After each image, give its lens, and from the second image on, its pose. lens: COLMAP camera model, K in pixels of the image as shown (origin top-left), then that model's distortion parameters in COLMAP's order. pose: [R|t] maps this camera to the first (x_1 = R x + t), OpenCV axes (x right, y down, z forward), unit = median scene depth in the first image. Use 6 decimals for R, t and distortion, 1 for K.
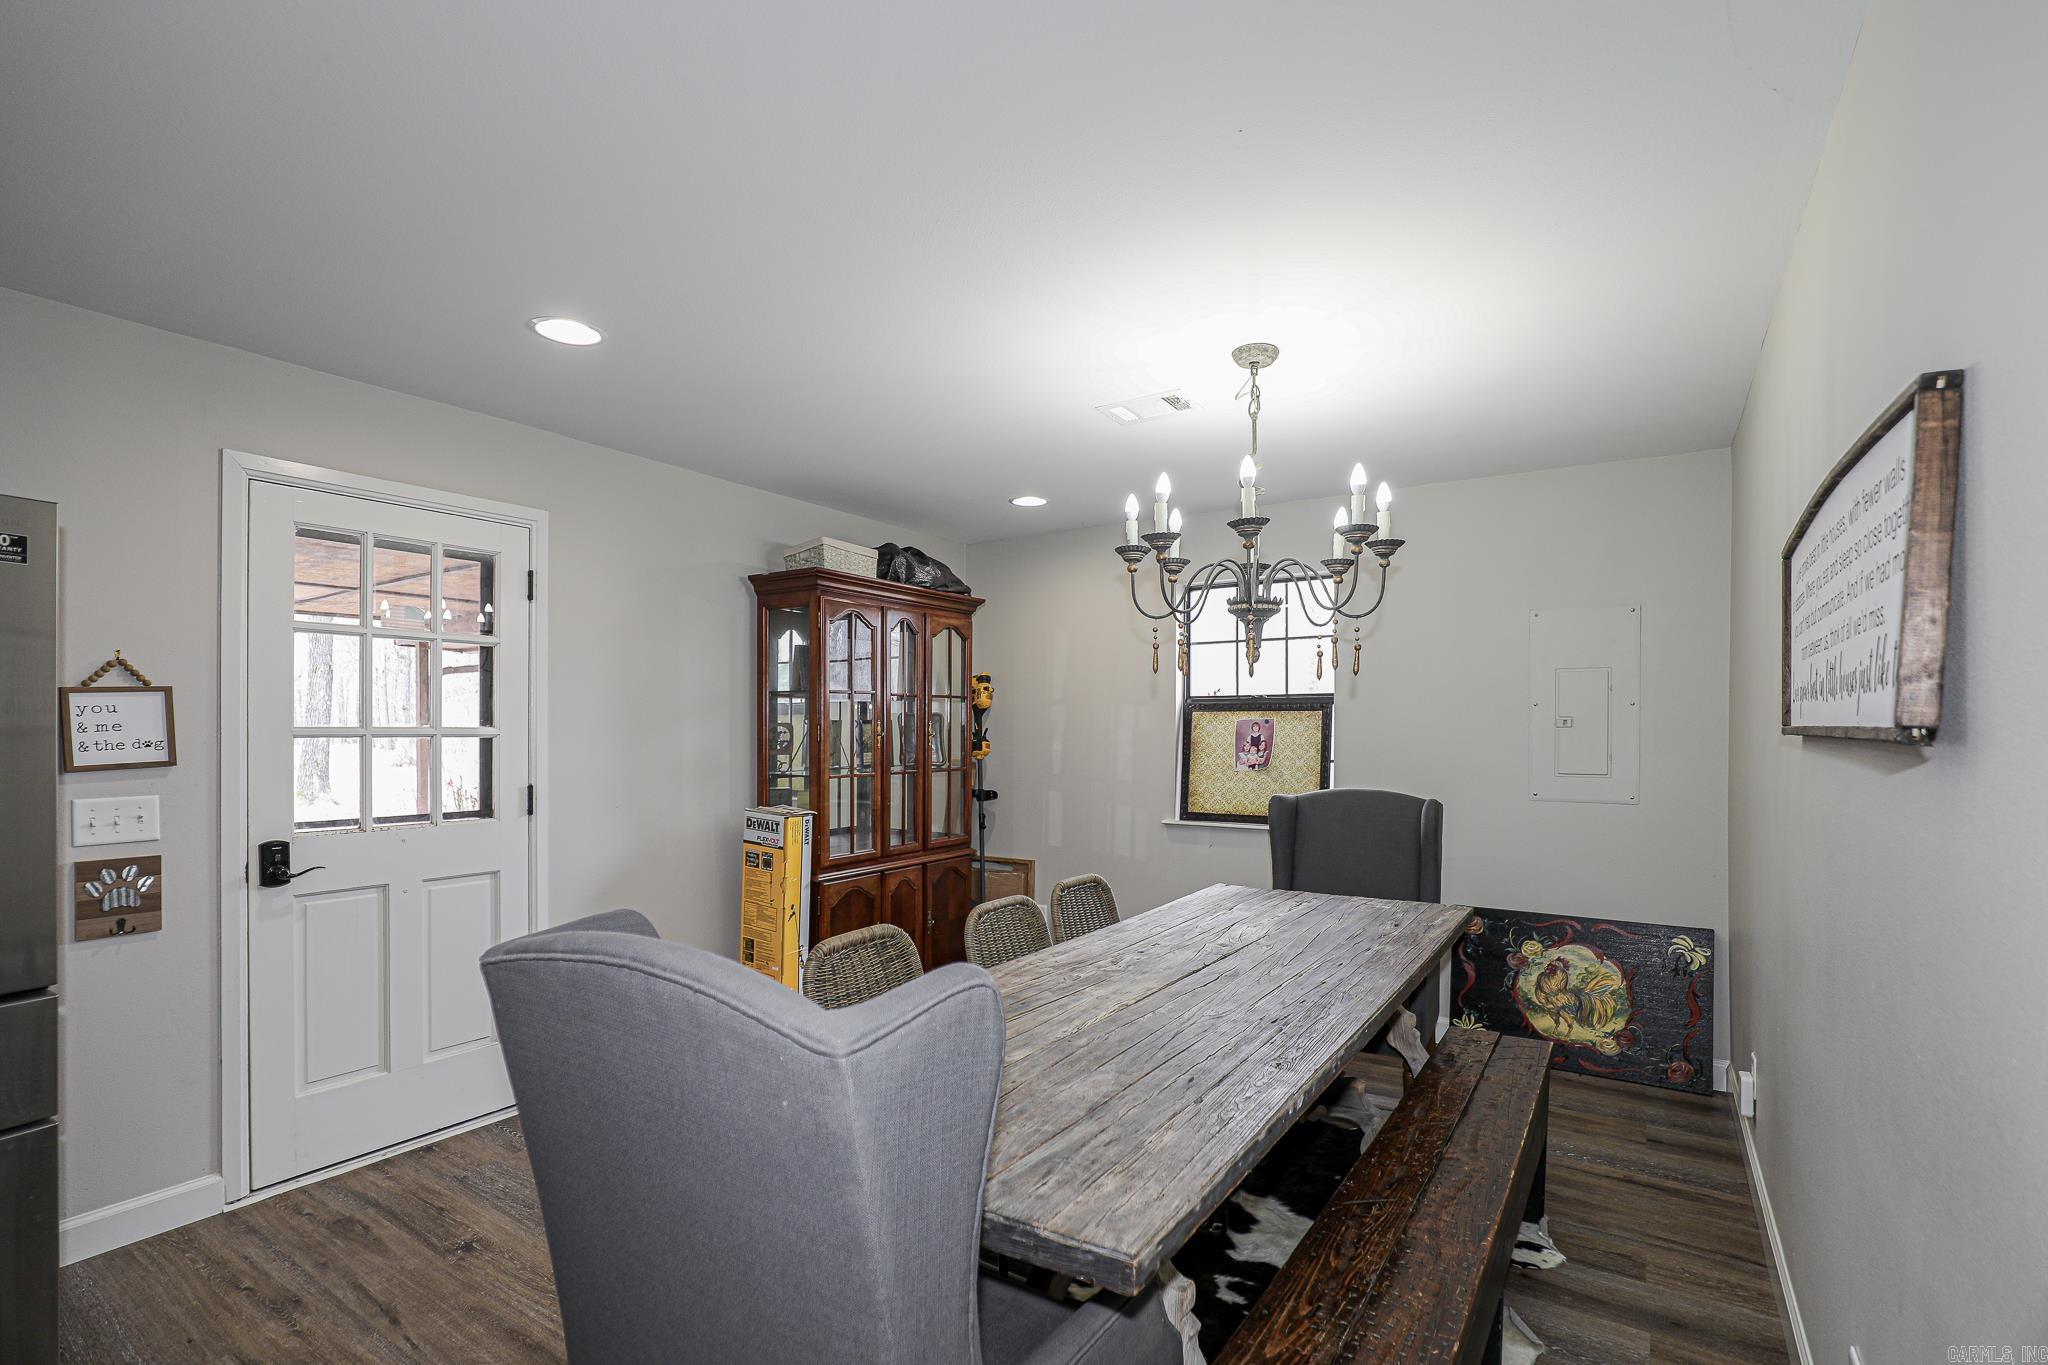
lens RADIAL K [[931.2, 0, 1061.8], [0, 931.2, 734.3], [0, 0, 1]] dist [-0.034770, 0.000312]
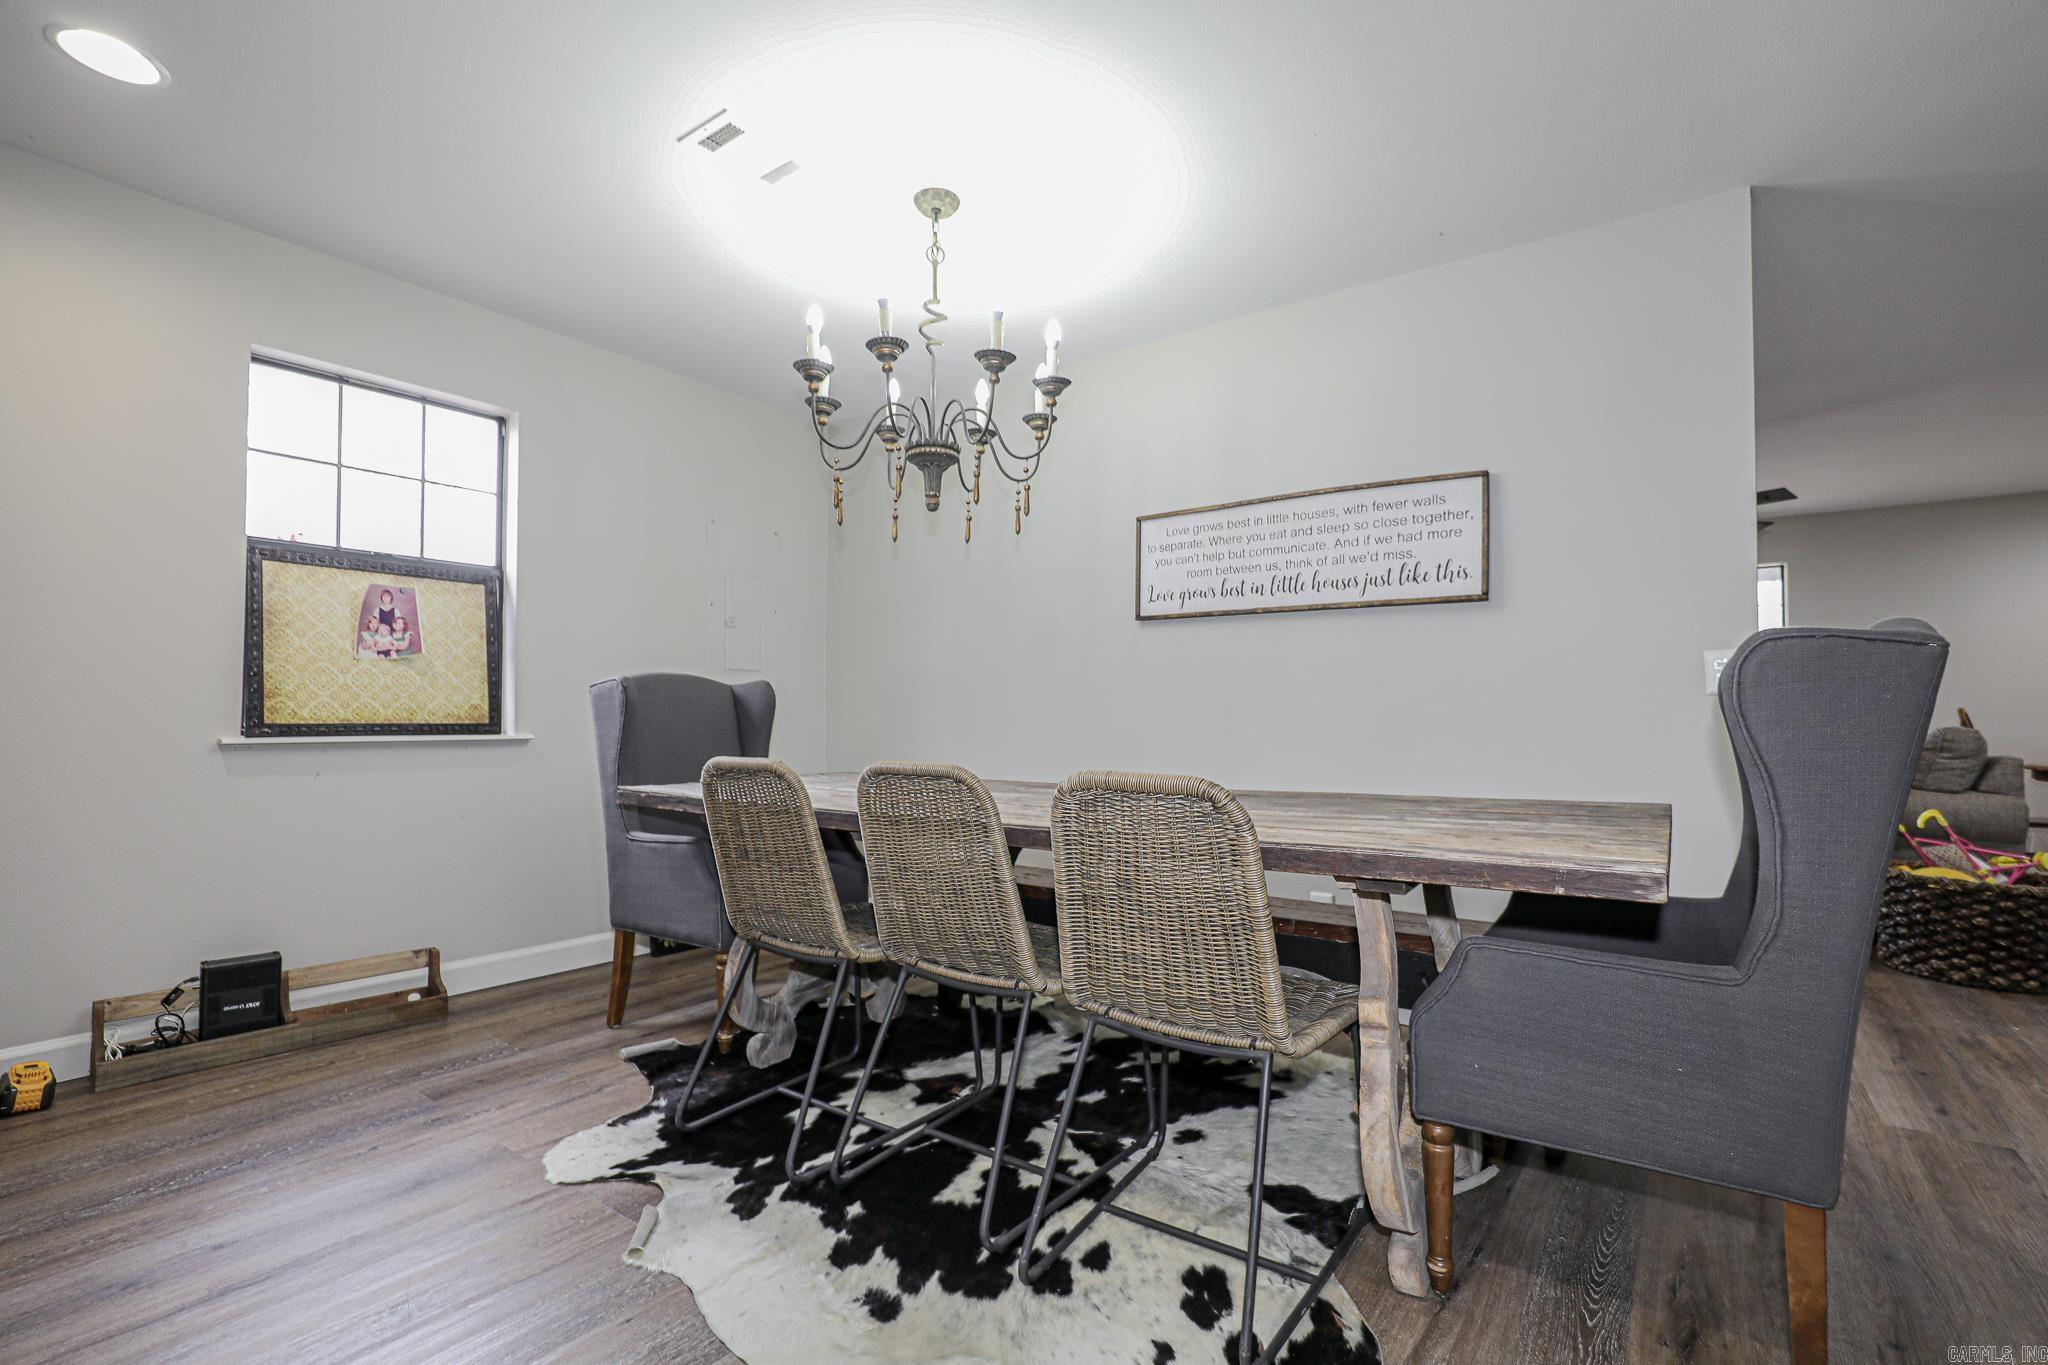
lens RADIAL K [[931.8, 0, 1012.4], [0, 931.8, 684.0], [0, 0, 1]] dist [-0.016392, 0.000081]
pose [[0.091312, 0.029551, 0.995384, -0.520843], [-0.002529, 0.999563, -0.029444, 0.091788], [-0.995819, 0.000172, 0.091346, 0.567212]]
